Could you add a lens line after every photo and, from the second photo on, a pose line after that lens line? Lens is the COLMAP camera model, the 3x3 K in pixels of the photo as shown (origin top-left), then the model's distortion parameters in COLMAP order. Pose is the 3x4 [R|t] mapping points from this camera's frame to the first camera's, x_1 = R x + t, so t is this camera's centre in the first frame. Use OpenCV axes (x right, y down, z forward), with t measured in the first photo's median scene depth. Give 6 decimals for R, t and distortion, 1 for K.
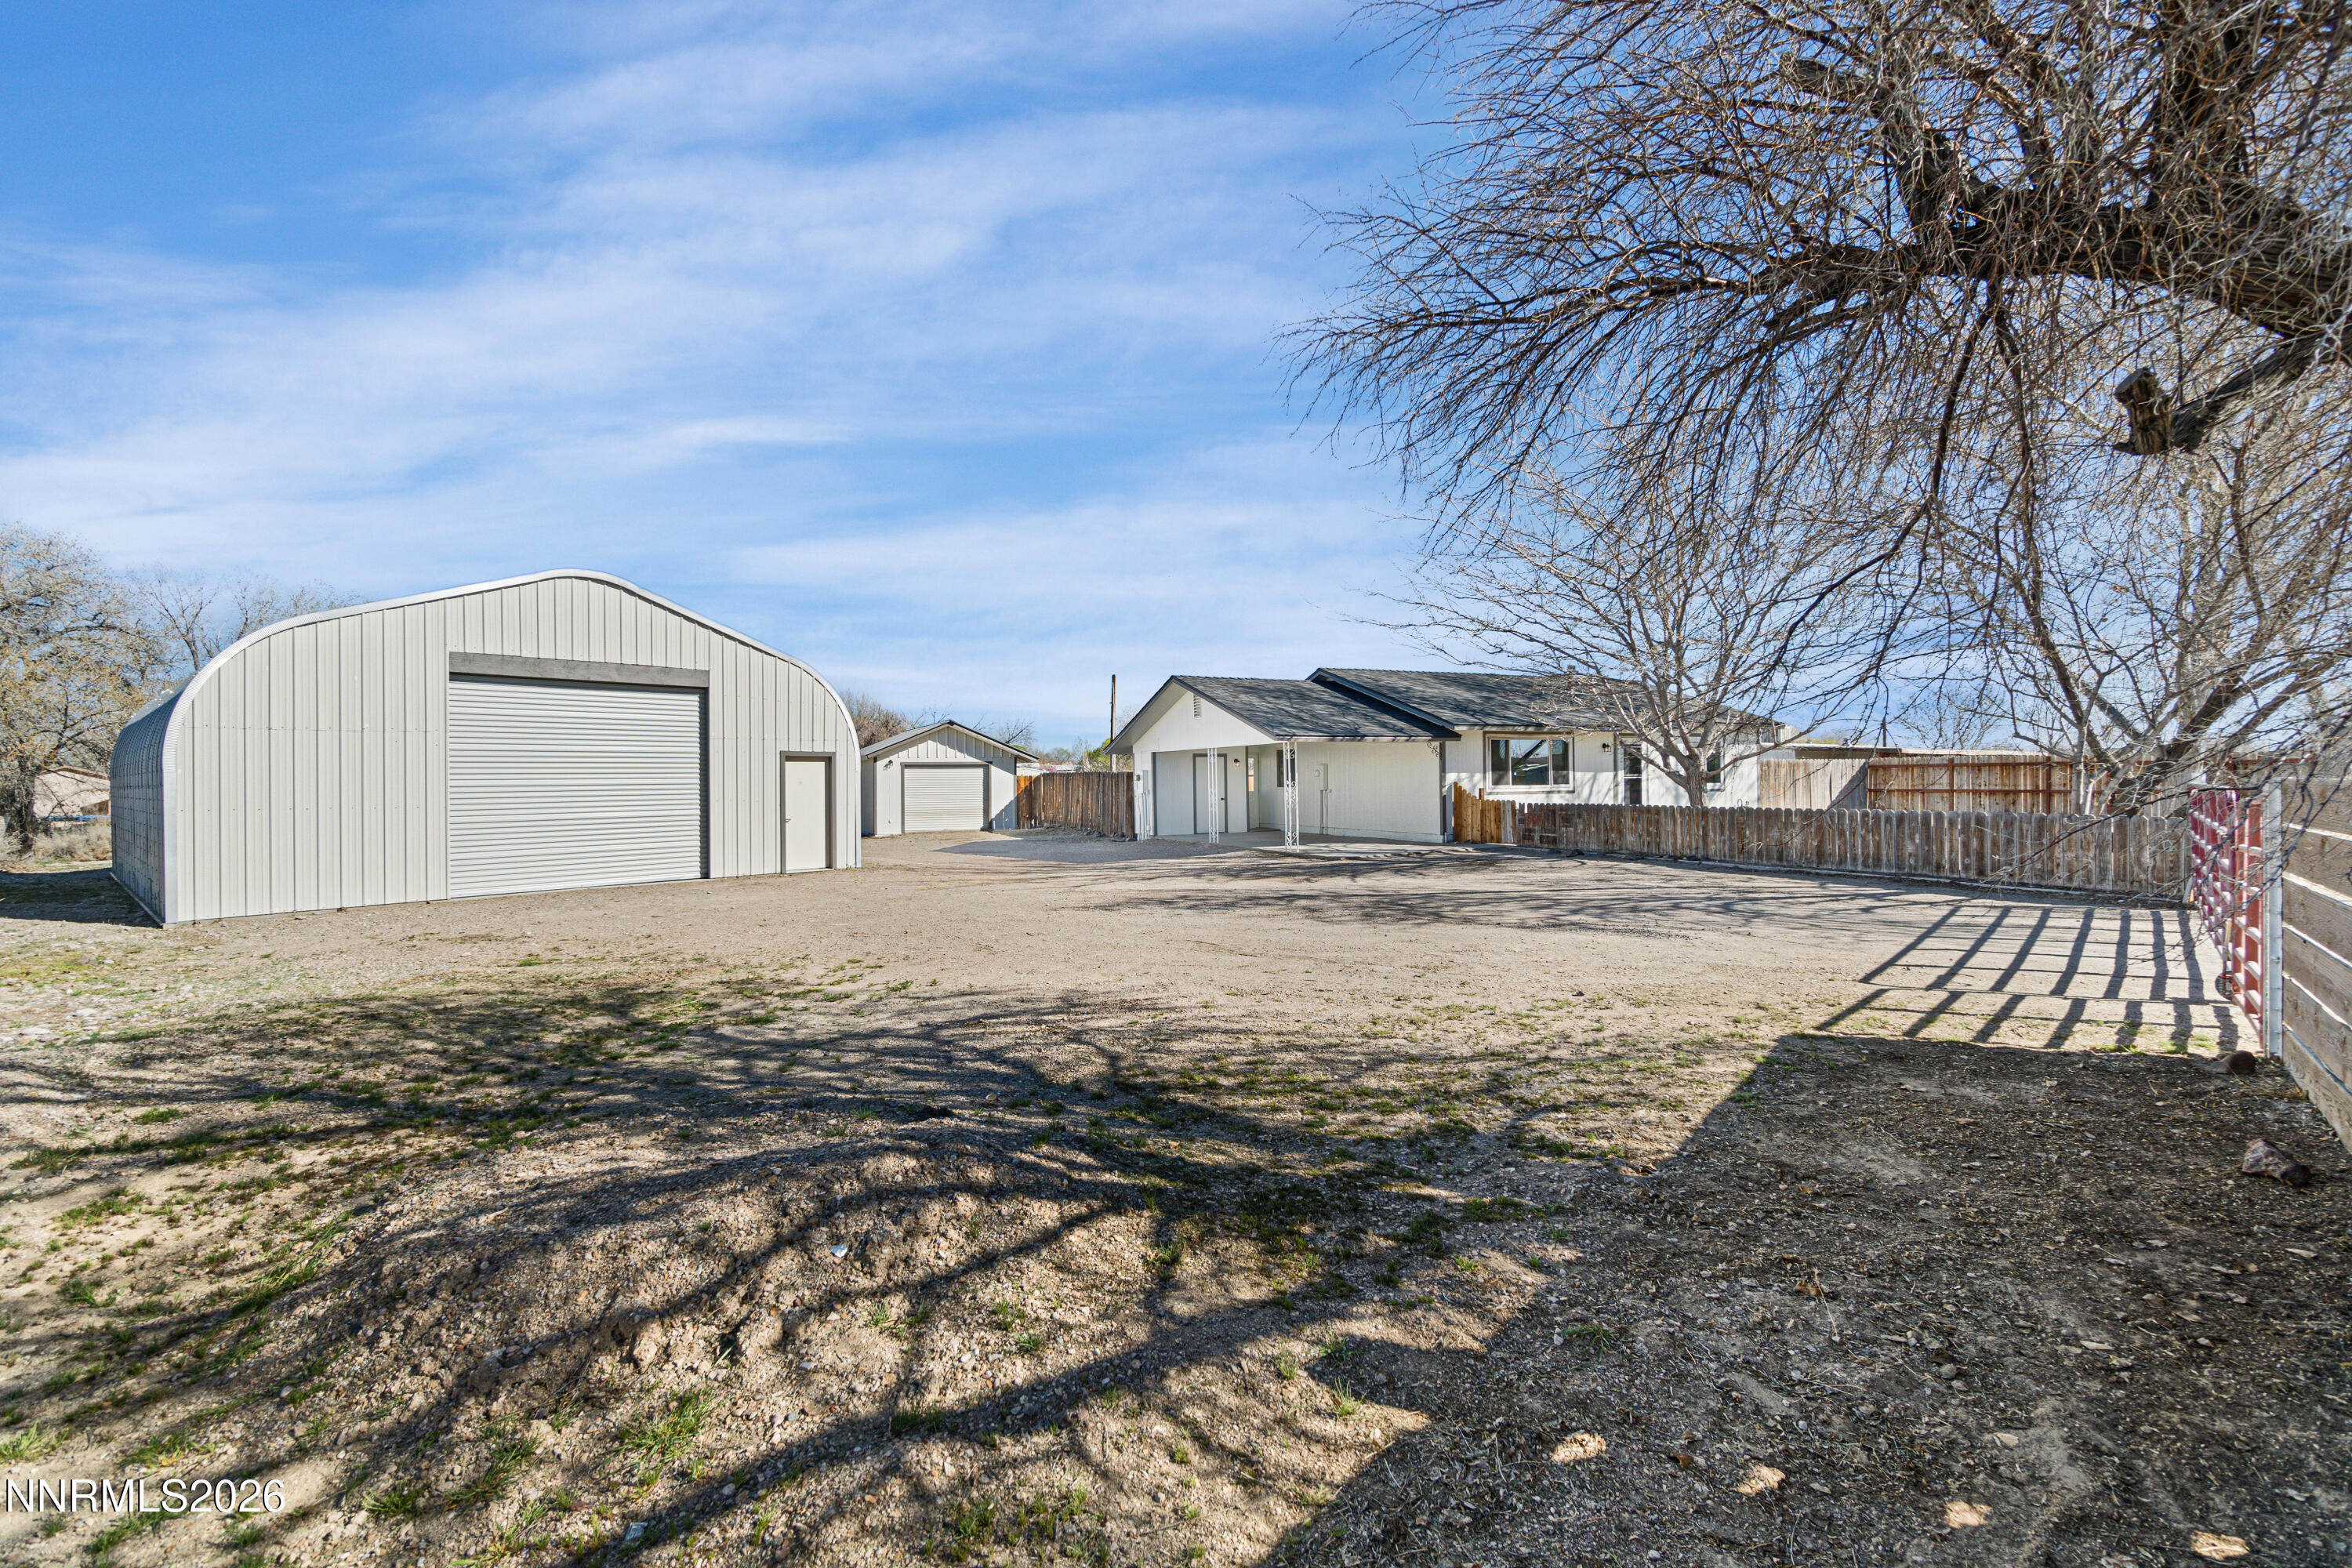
lens RADIAL K [[1026.5, 0, 1160.7], [0, 1026.5, 778.8], [0, 0, 1]] dist [-0.000104, 0.001170]
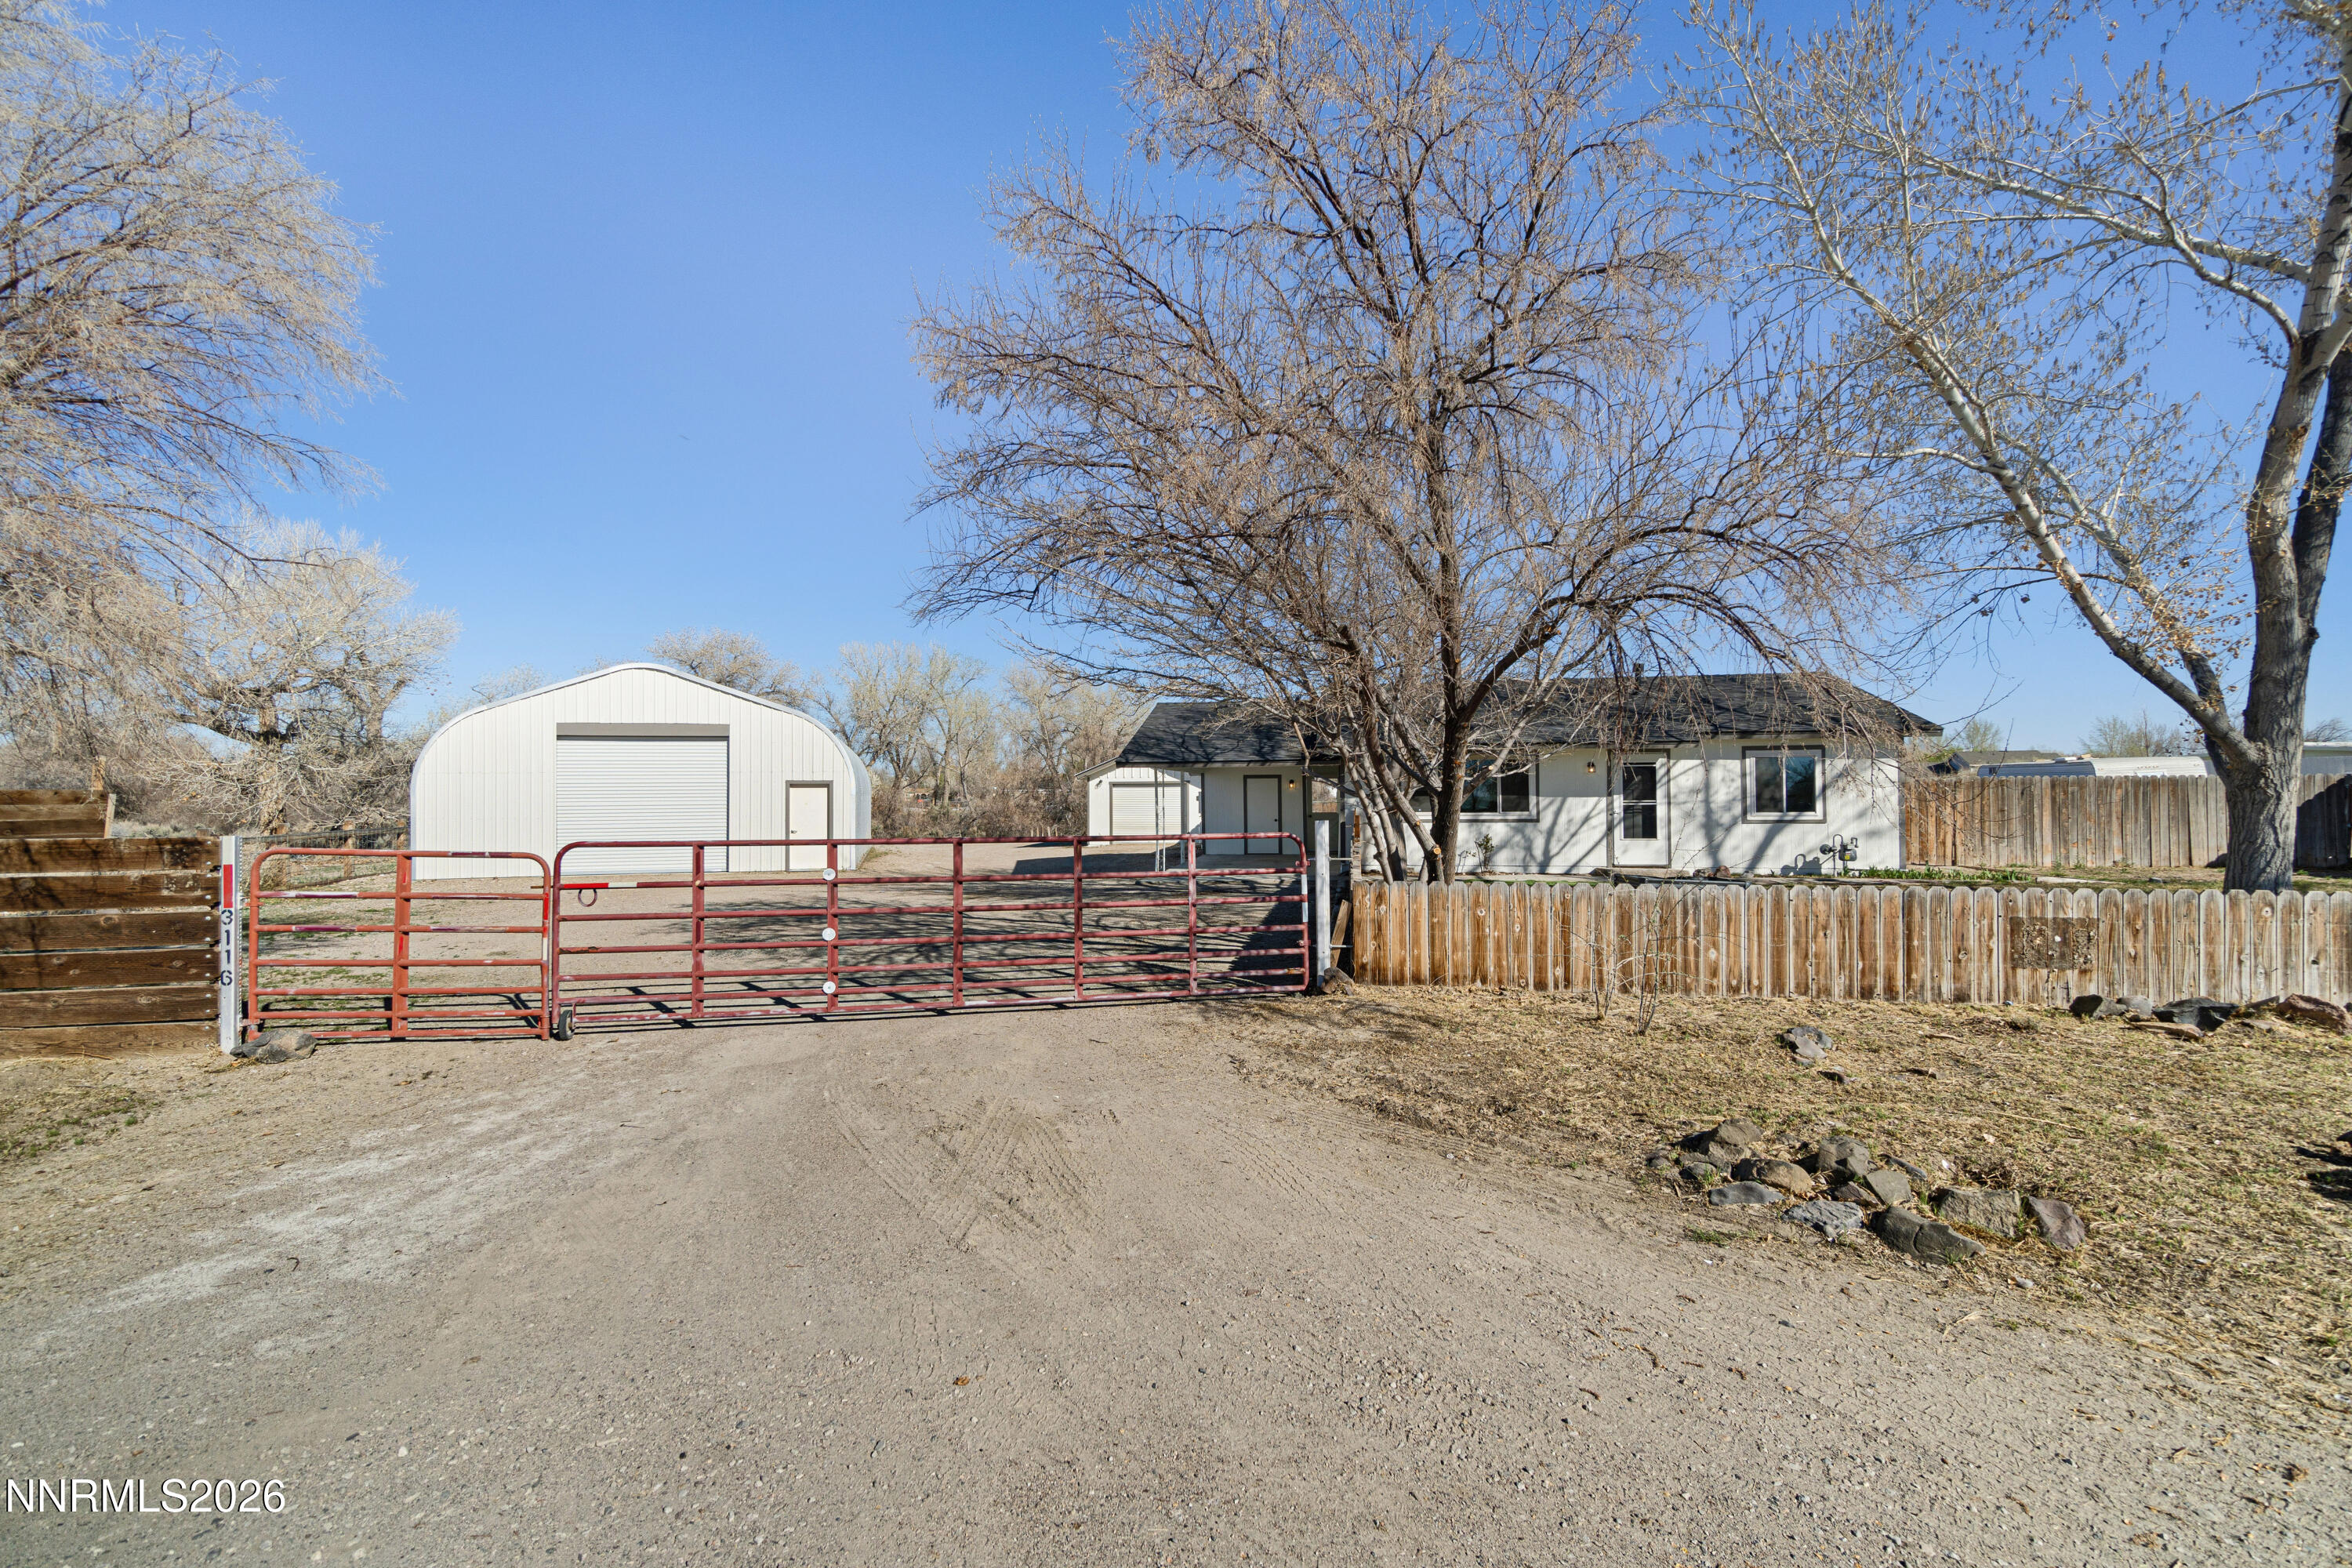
lens RADIAL K [[1026.5, 0, 1176.0], [0, 1026.5, 781.2], [0, 0, 1]] dist [-0.000104, 0.001170]
pose [[0.820954, -0.002303, -0.570990, 0.646202], [-0.000882, 0.999986, -0.005301, -0.014868], [0.570994, 0.004855, 0.820940, 0.144831]]
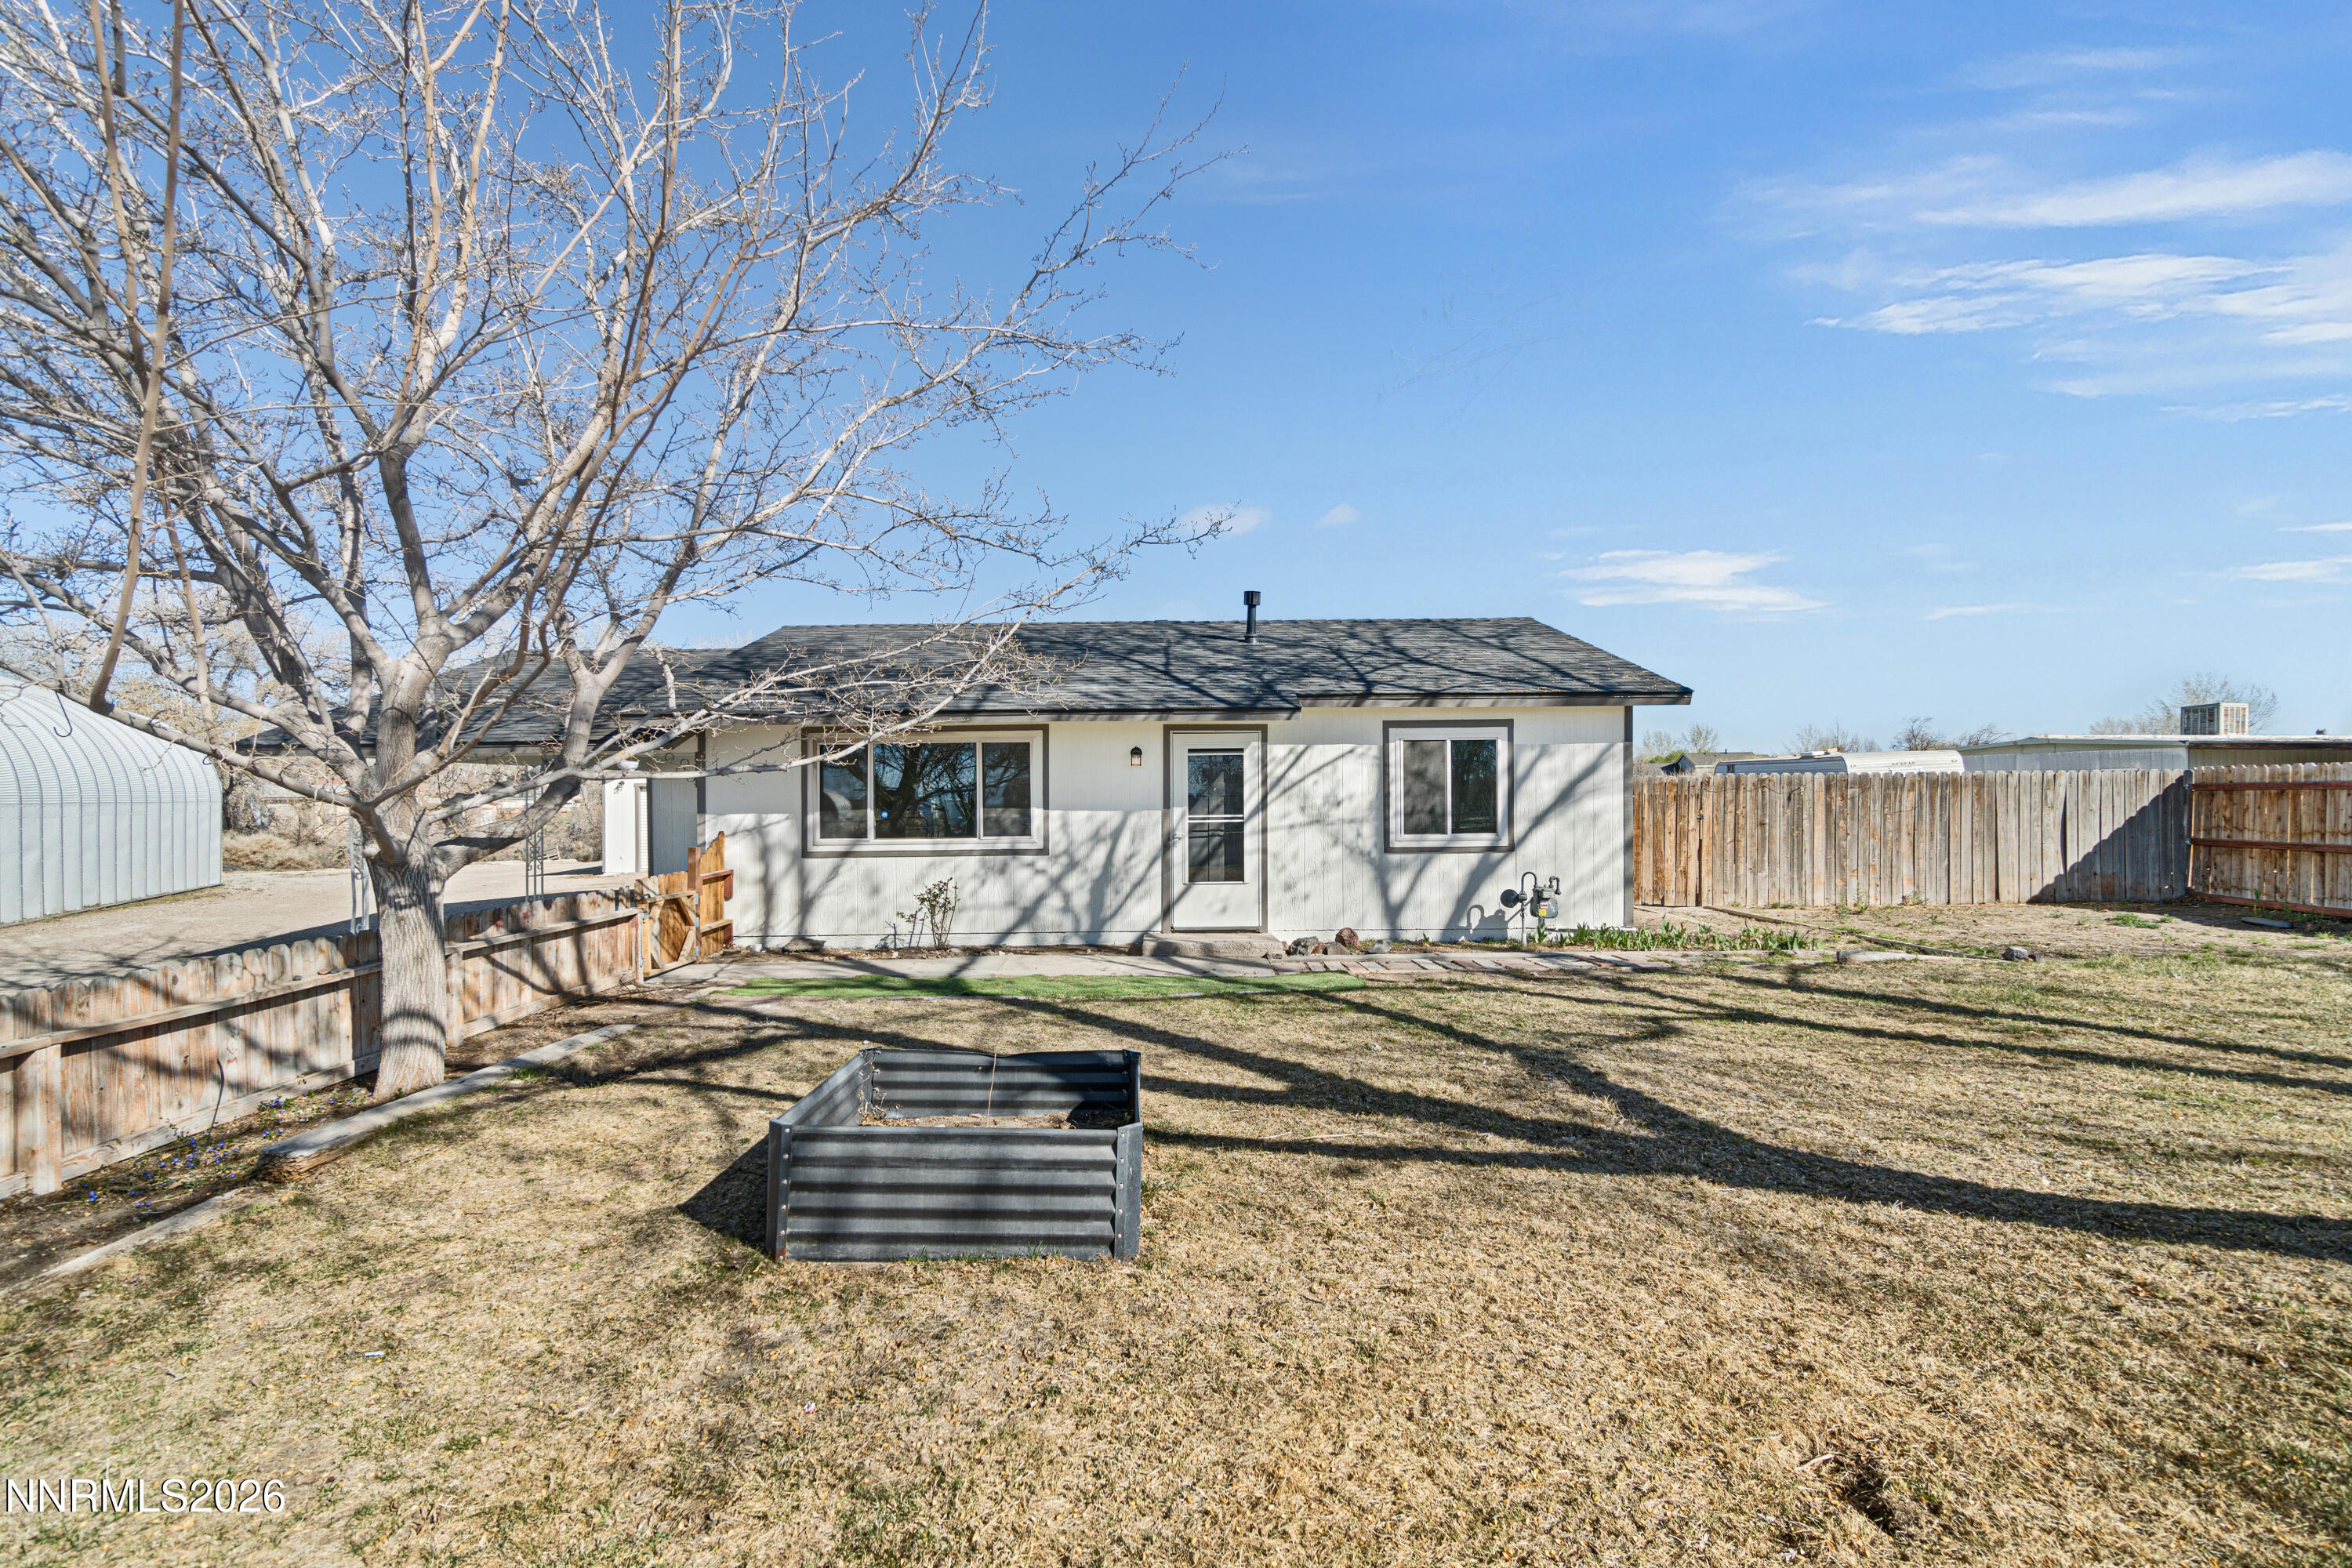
lens RADIAL K [[1026.5, 0, 1178.6], [0, 1026.5, 800.2], [0, 0, 1]] dist [-0.000104, 0.001170]
pose [[0.915569, 0.003912, -0.402142, 0.654256], [0.001512, 0.999912, 0.013170, -0.017446], [0.402158, -0.012666, 0.915483, 0.602468]]
